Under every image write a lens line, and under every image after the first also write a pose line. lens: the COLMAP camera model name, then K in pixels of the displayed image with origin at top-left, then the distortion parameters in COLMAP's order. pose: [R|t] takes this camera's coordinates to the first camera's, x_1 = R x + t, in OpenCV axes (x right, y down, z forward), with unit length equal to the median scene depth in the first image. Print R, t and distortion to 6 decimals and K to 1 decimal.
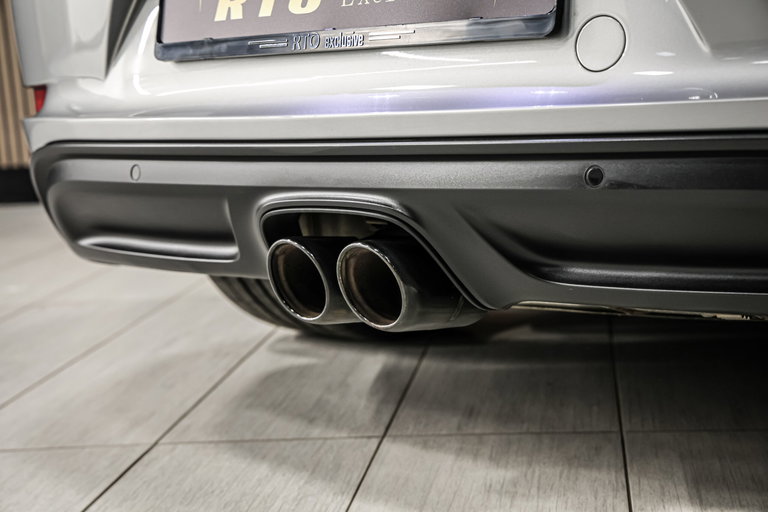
lens RADIAL K [[1534.9, 0, 384.0], [0, 1534.9, 256.0], [0, 0, 1]] dist [0.327886, -0.086436]
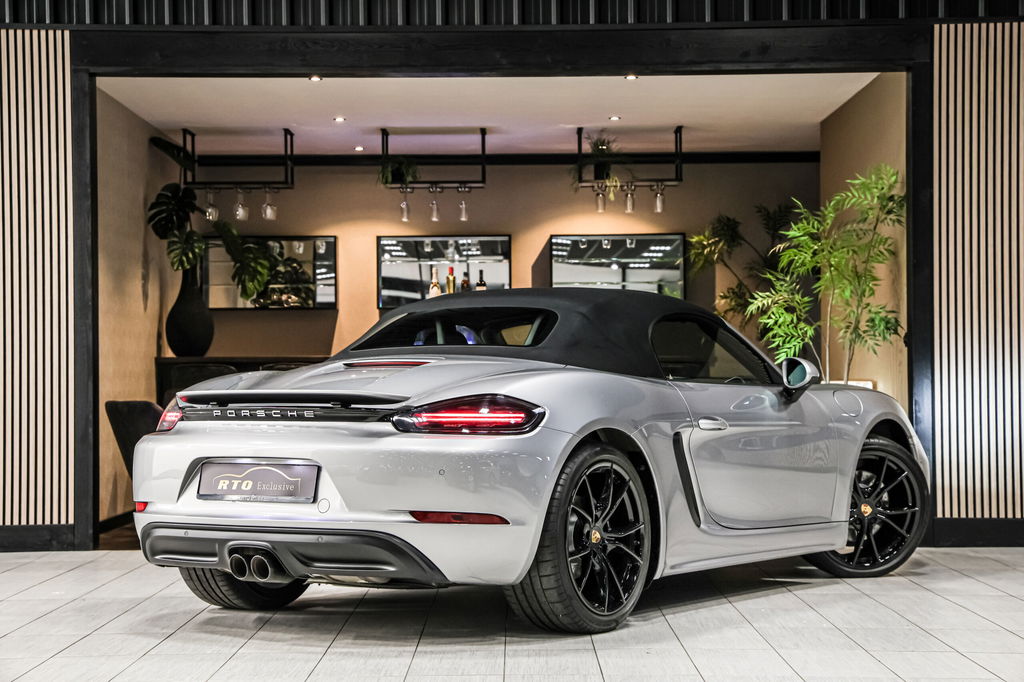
lens RADIAL K [[2046.5, 0, 512.0], [0, 2046.5, 341.0], [0, 0, 1]] dist [0.327886, -0.086436]
pose [[0.990781, 0.059715, 0.121606, -0.038687], [-0.040745, 0.987401, -0.152901, 0.180759], [-0.129205, 0.146536, 0.980731, -3.355012]]
